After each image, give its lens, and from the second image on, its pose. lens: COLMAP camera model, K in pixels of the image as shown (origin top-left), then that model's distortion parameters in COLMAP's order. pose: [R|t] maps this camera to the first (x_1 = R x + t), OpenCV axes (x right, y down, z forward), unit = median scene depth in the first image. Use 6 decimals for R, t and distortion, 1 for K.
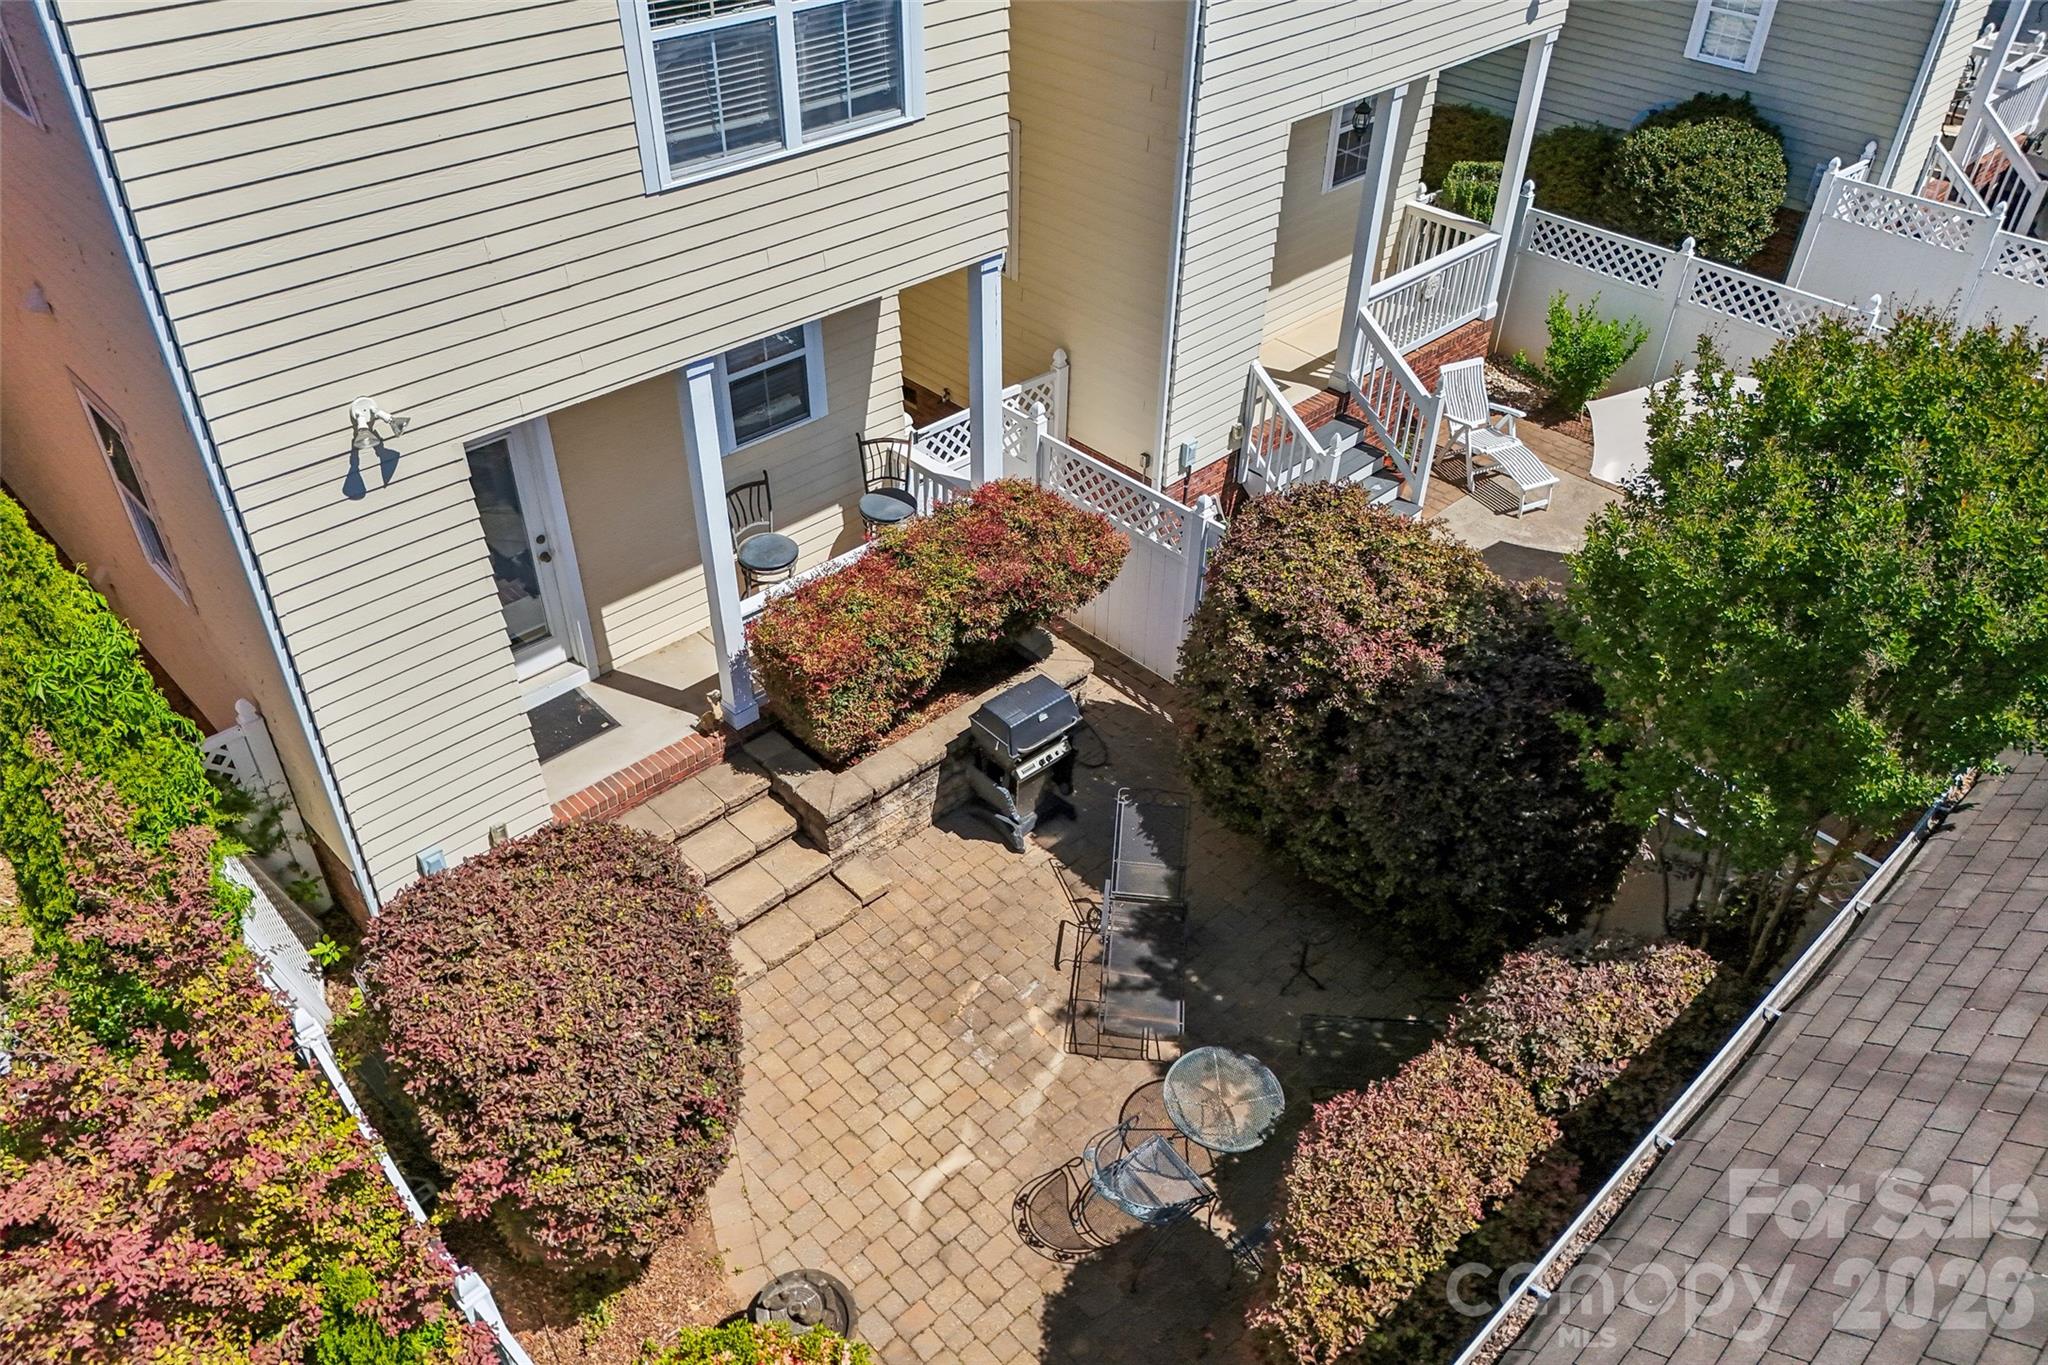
lens RADIAL K [[1492.1, 0, 1025.5], [0, 1492.1, 685.6], [0, 0, 1]] dist [0.050243, -0.002718]
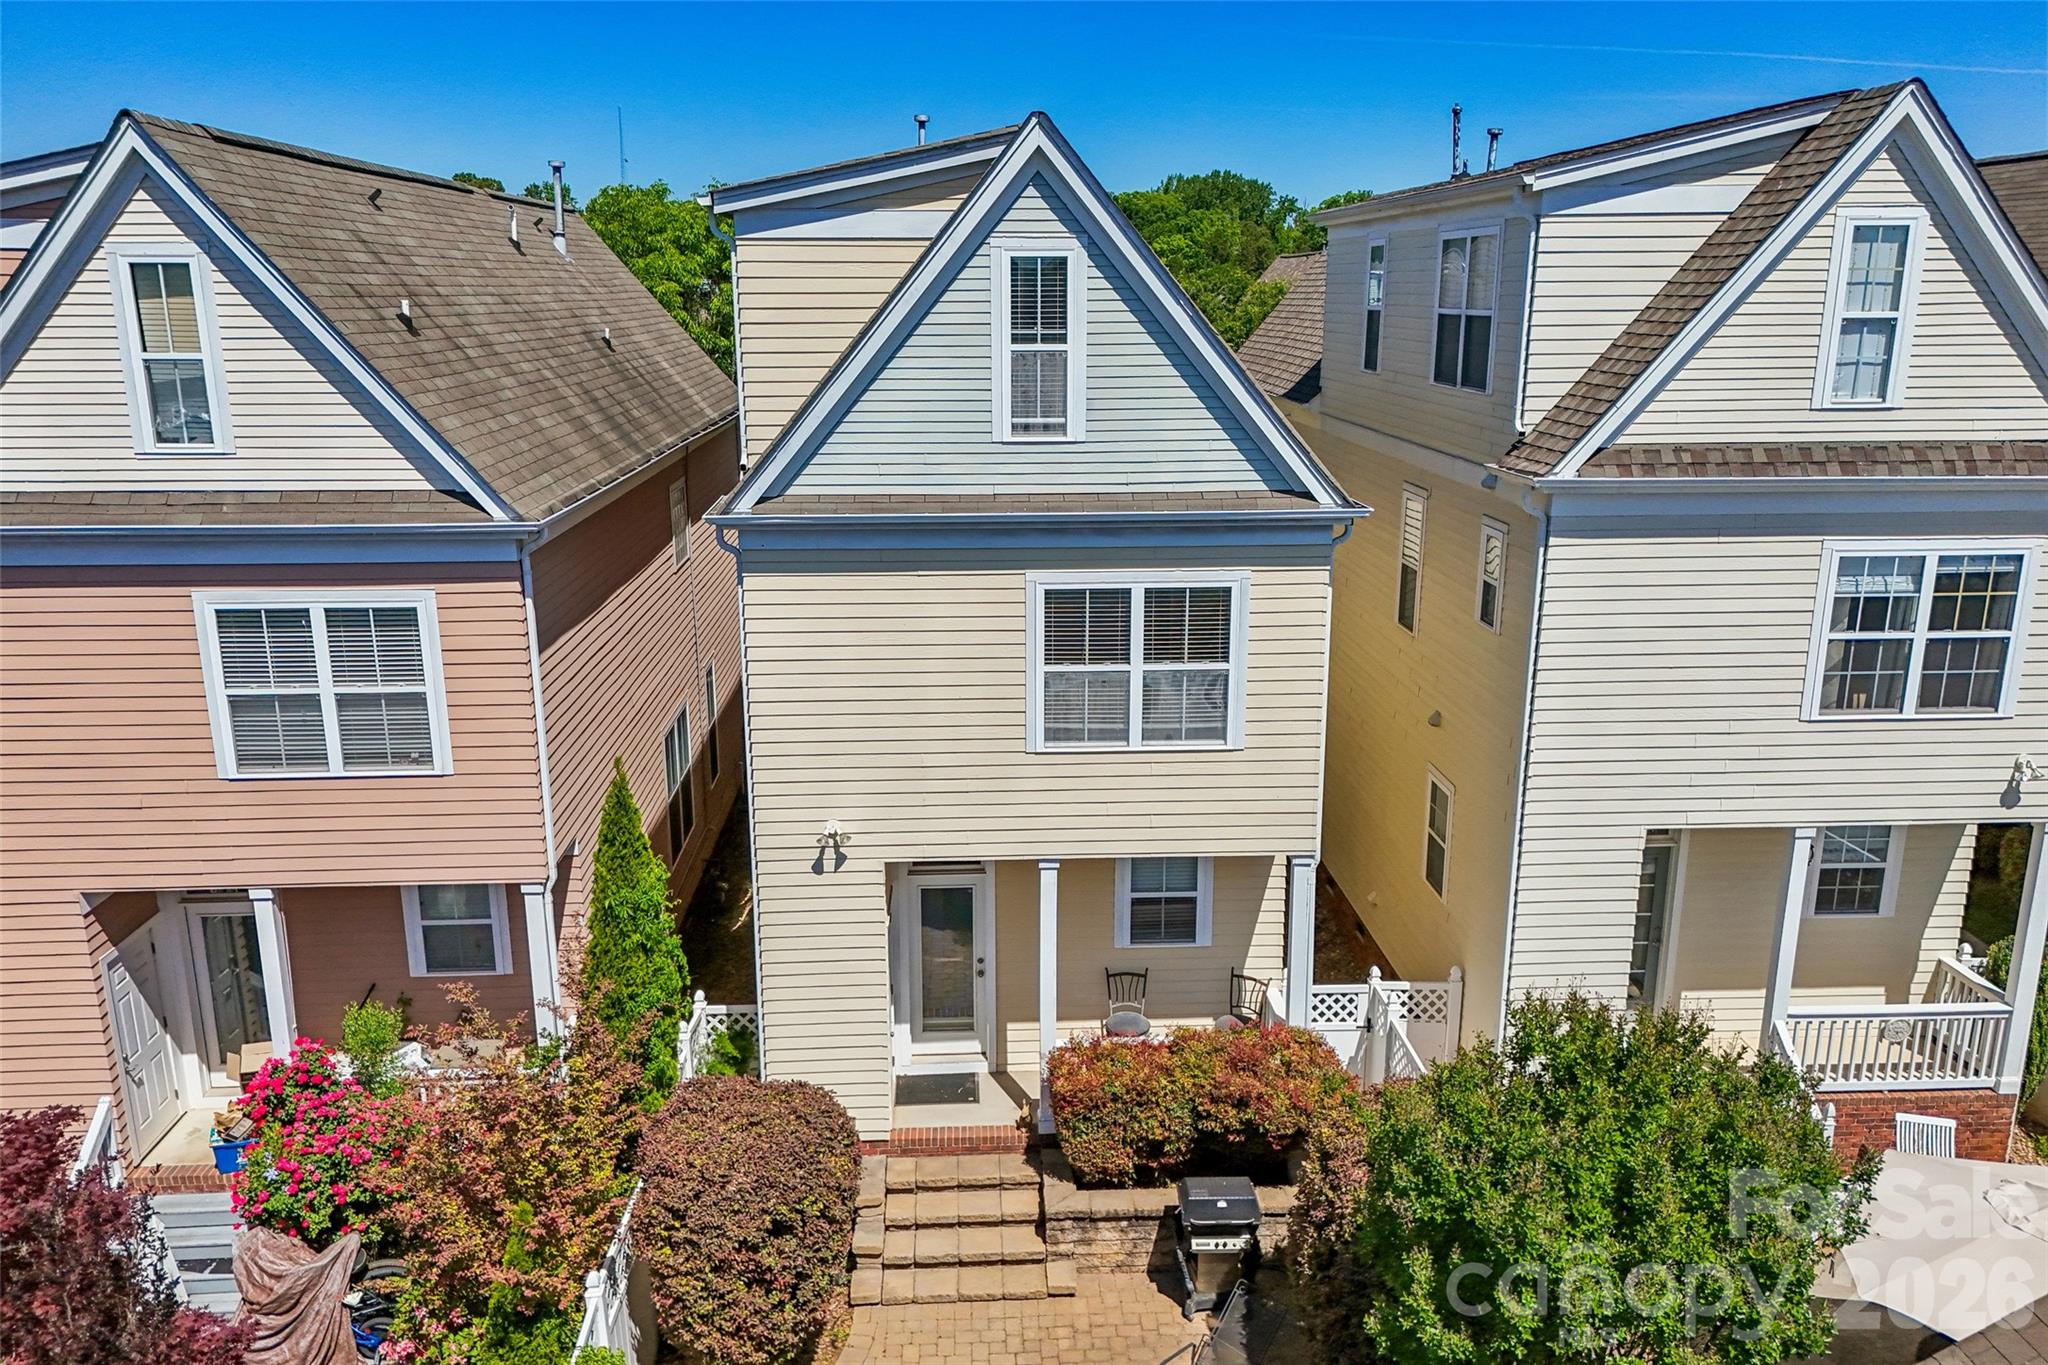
lens RADIAL K [[1492.1, 0, 1027.6], [0, 1492.1, 678.7], [0, 0, 1]] dist [0.050243, -0.002718]
pose [[0.755965, 0.147879, -0.637690, 0.614291], [-0.394898, 0.879953, -0.264081, 0.030023], [0.522085, 0.451459, 0.723610, -0.182336]]
